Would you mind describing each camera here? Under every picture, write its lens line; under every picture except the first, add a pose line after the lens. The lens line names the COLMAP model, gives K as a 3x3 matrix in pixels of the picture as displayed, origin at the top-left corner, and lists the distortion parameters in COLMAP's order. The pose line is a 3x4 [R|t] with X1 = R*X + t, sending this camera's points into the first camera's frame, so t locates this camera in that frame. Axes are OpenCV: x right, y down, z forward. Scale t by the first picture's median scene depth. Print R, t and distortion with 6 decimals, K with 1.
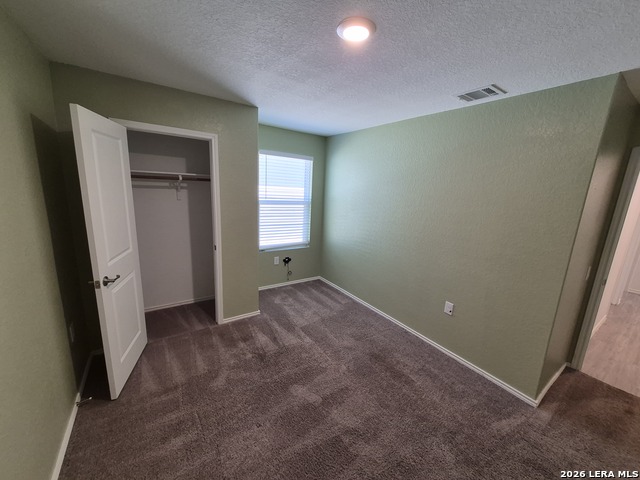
lens RADIAL K [[249.2, 0, 324.0], [0, 249.2, 237.1], [0, 0, 1]] dist [0.001346, 0.000191]
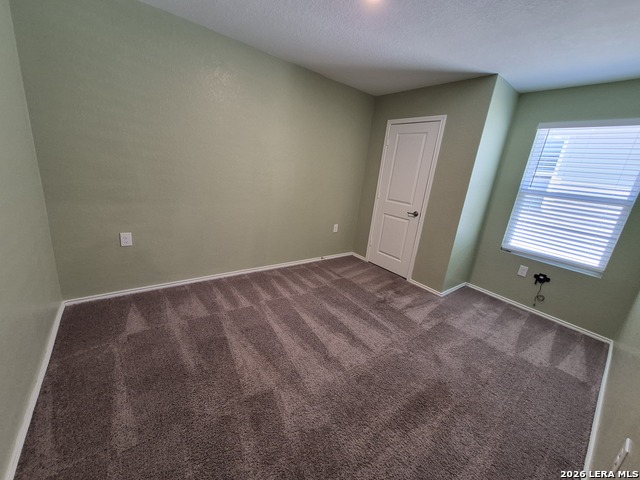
lens RADIAL K [[249.2, 0, 324.0], [0, 249.2, 237.1], [0, 0, 1]] dist [0.001346, 0.000191]
pose [[0.063743, 0.218666, -0.973716, 0.548165], [-0.300027, 0.934761, 0.190278, 0.040962], [0.951799, 0.280012, 0.125190, 0.349109]]
